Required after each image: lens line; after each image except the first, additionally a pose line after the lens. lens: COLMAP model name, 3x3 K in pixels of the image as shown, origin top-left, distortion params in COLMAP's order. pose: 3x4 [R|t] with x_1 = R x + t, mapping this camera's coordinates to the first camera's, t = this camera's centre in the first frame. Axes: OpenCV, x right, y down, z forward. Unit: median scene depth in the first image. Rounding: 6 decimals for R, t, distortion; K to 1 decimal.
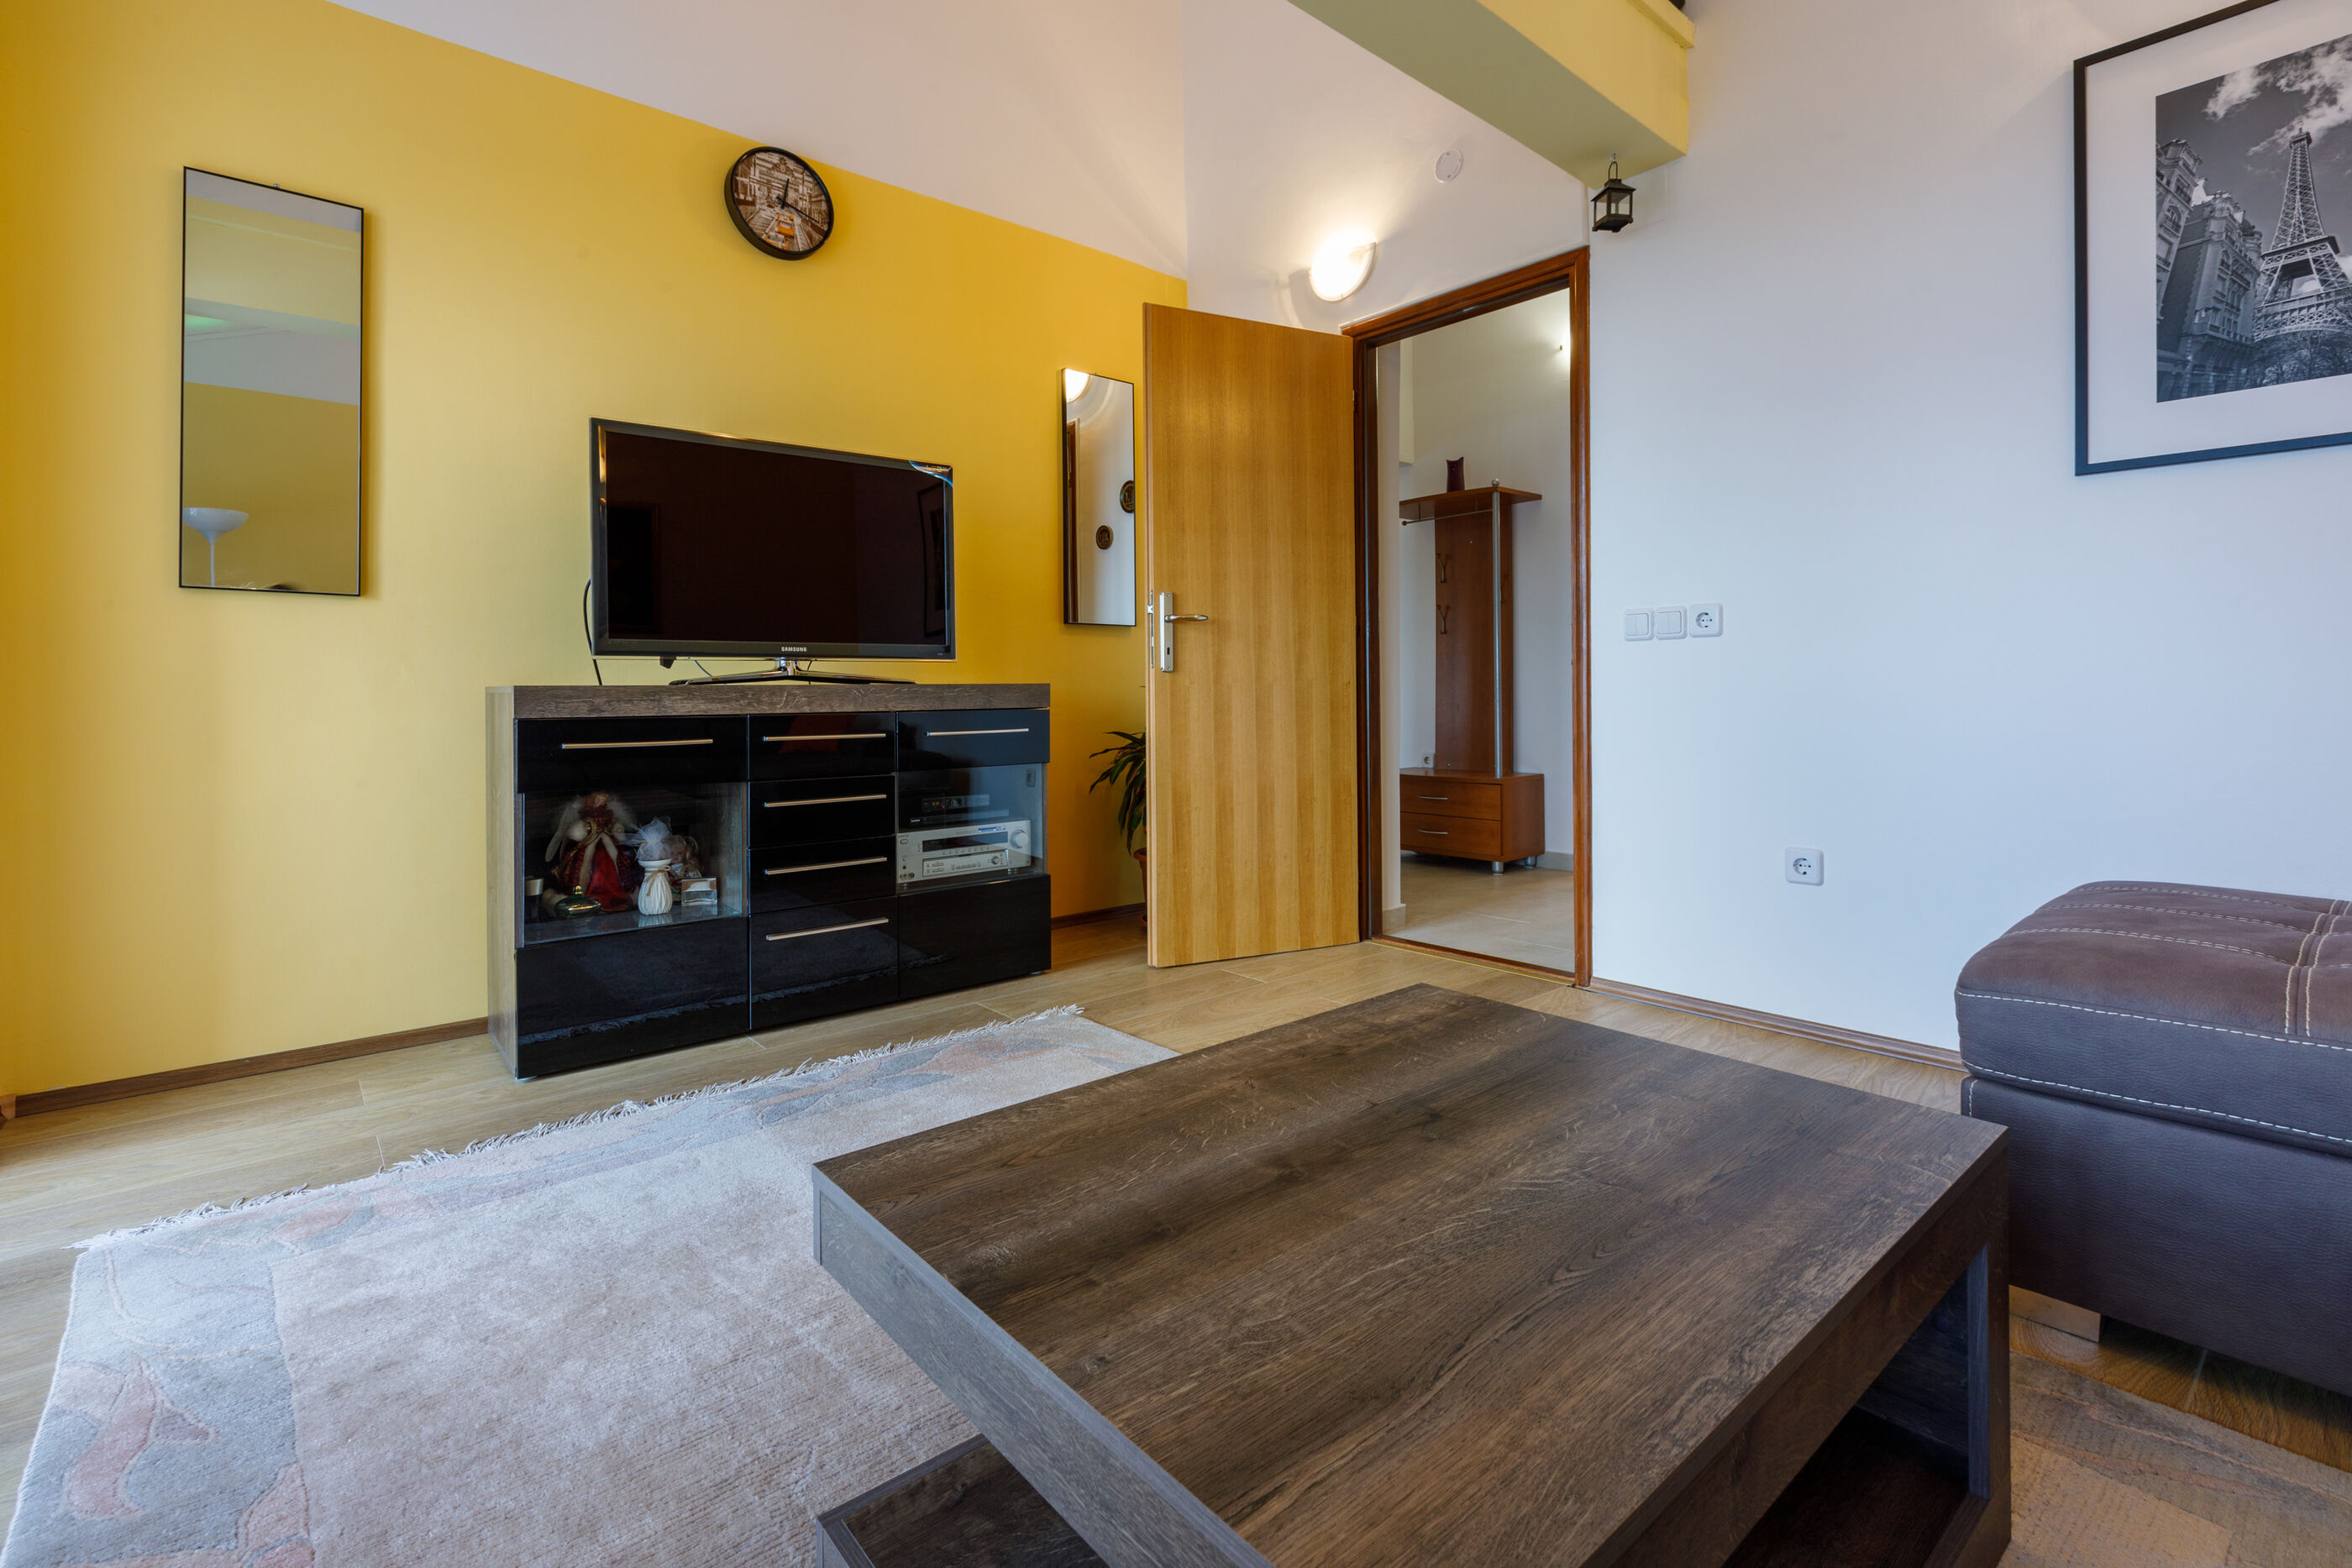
lens RADIAL K [[1083.2, 0, 1179.6], [0, 1083.2, 690.8], [0, 0, 1]] dist [0.000040, 0.000080]
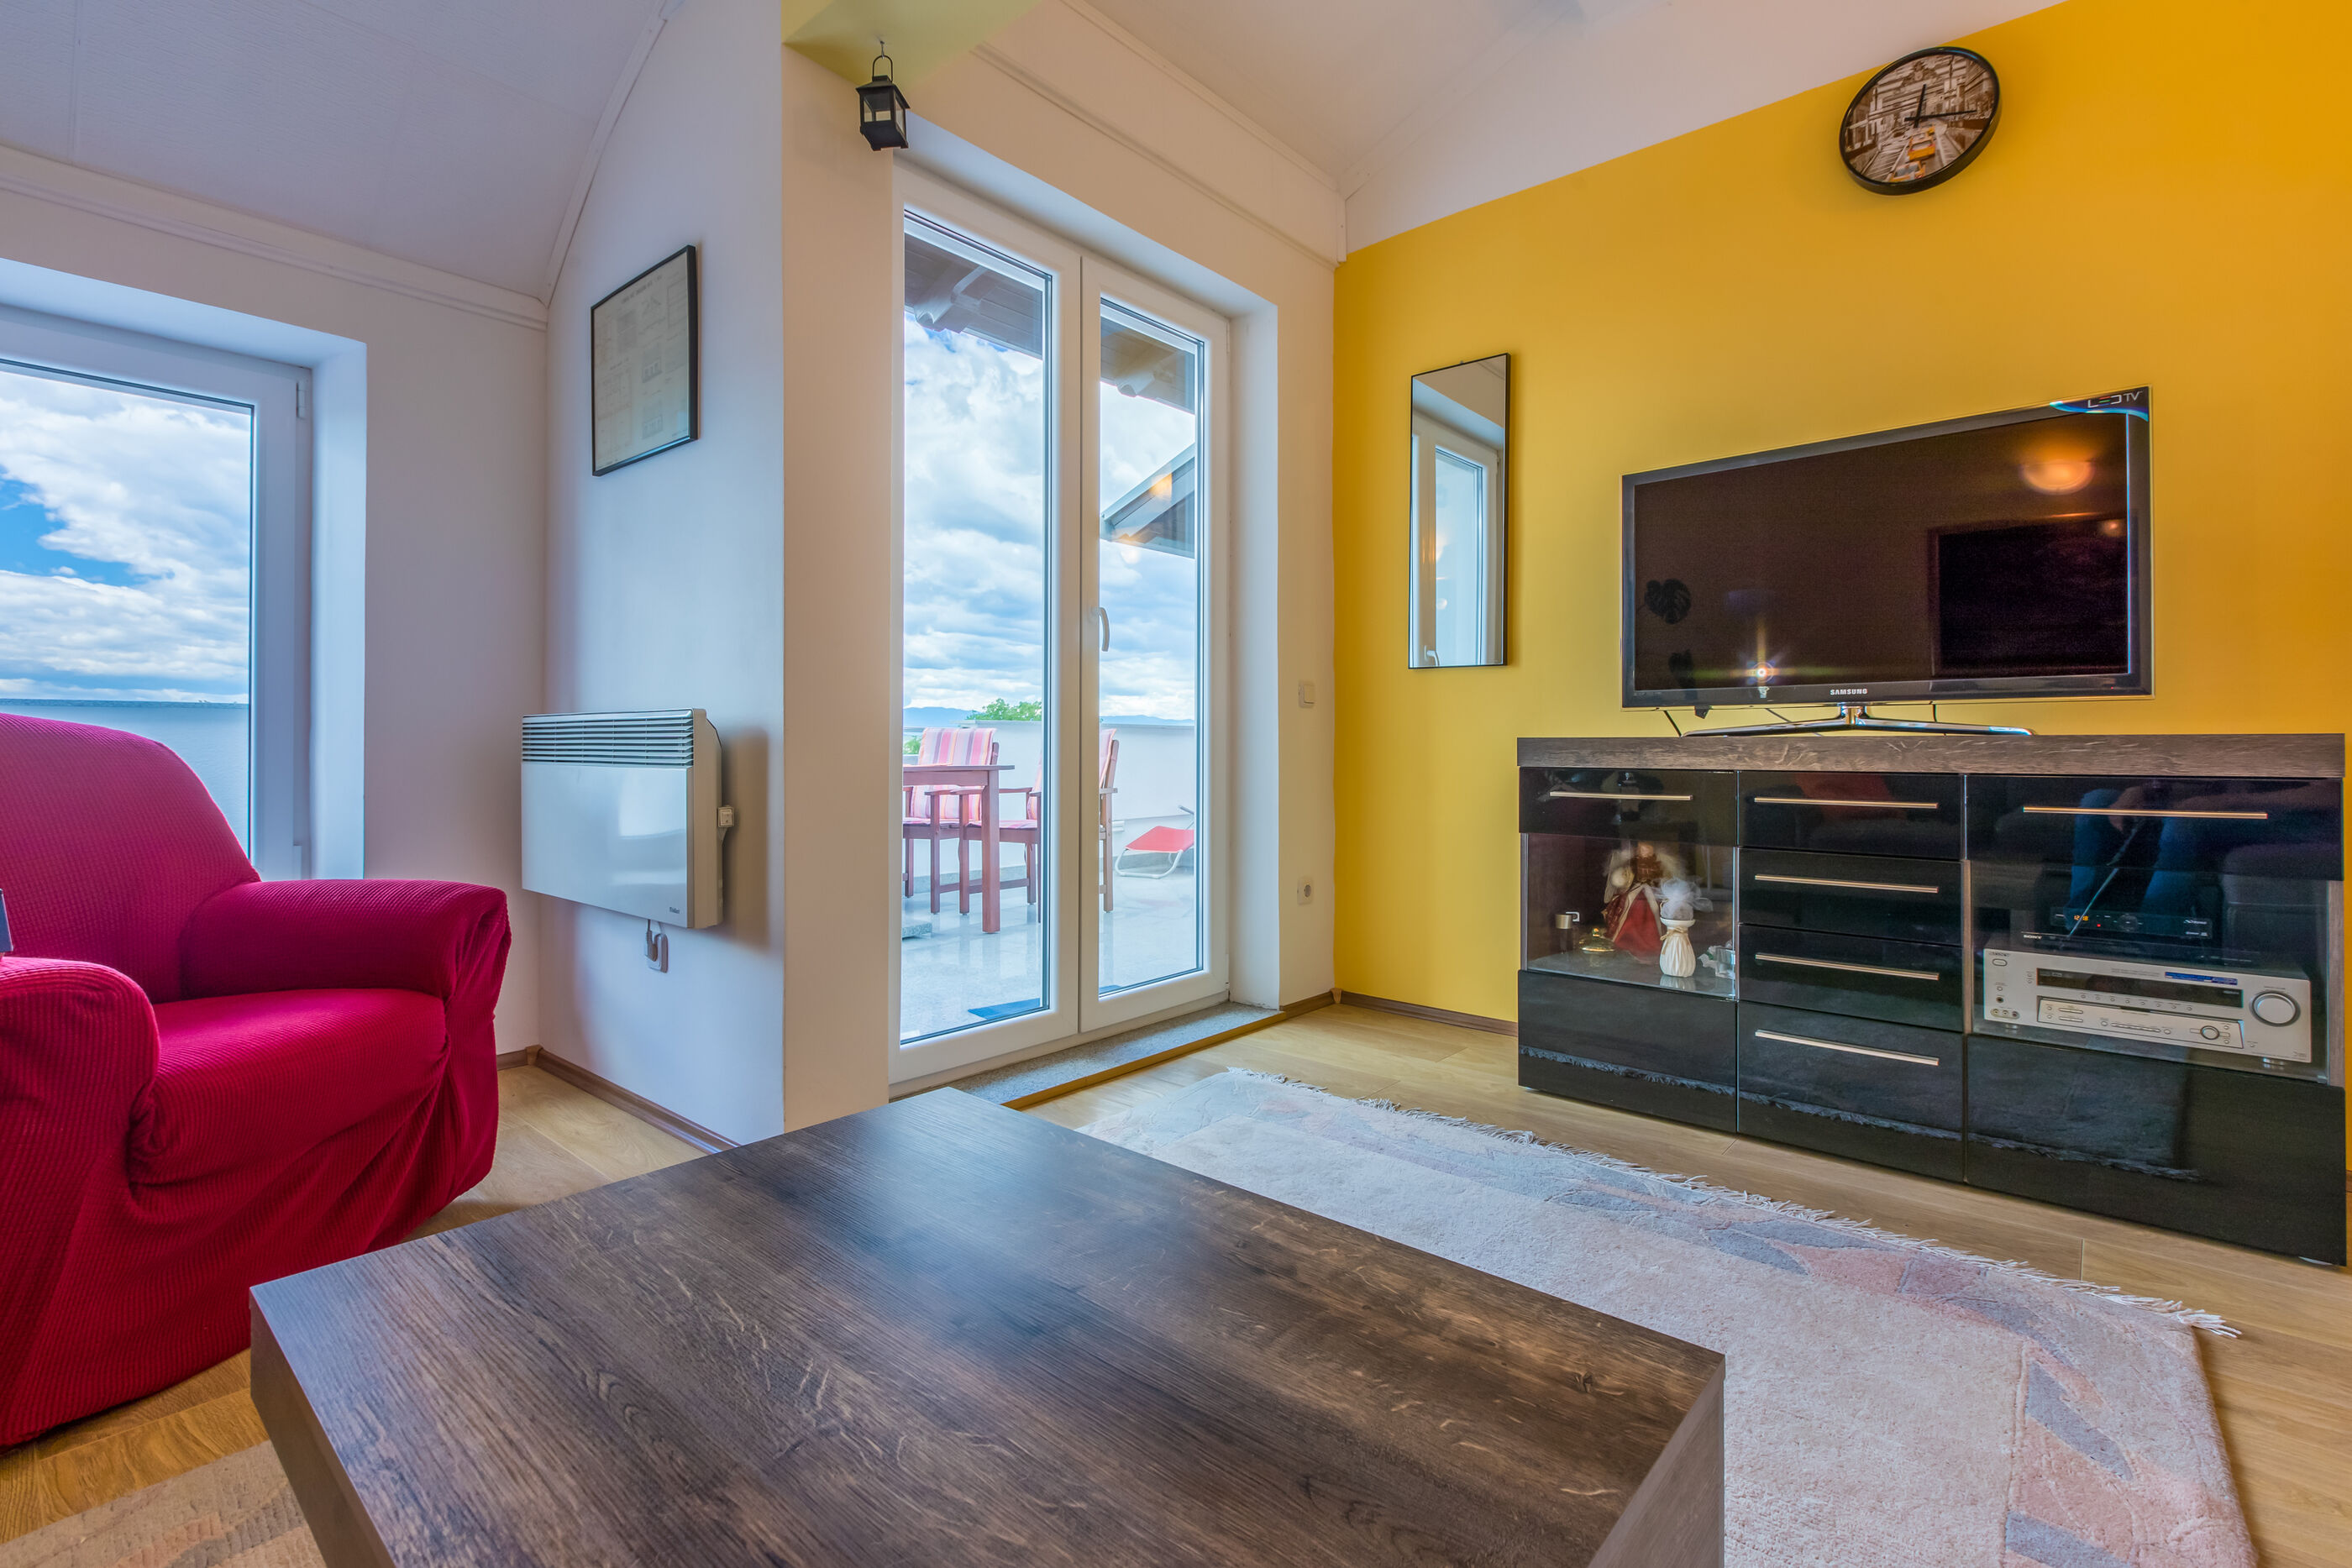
lens RADIAL K [[1083.2, 0, 1135.7], [0, 1083.2, 738.9], [0, 0, 1]] dist [0.000040, 0.000080]
pose [[0.118180, 0.003183, -0.992987, 0.420537], [-0.001391, 0.999994, 0.003040, -0.005755], [0.992991, 0.001022, 0.118183, 0.422292]]
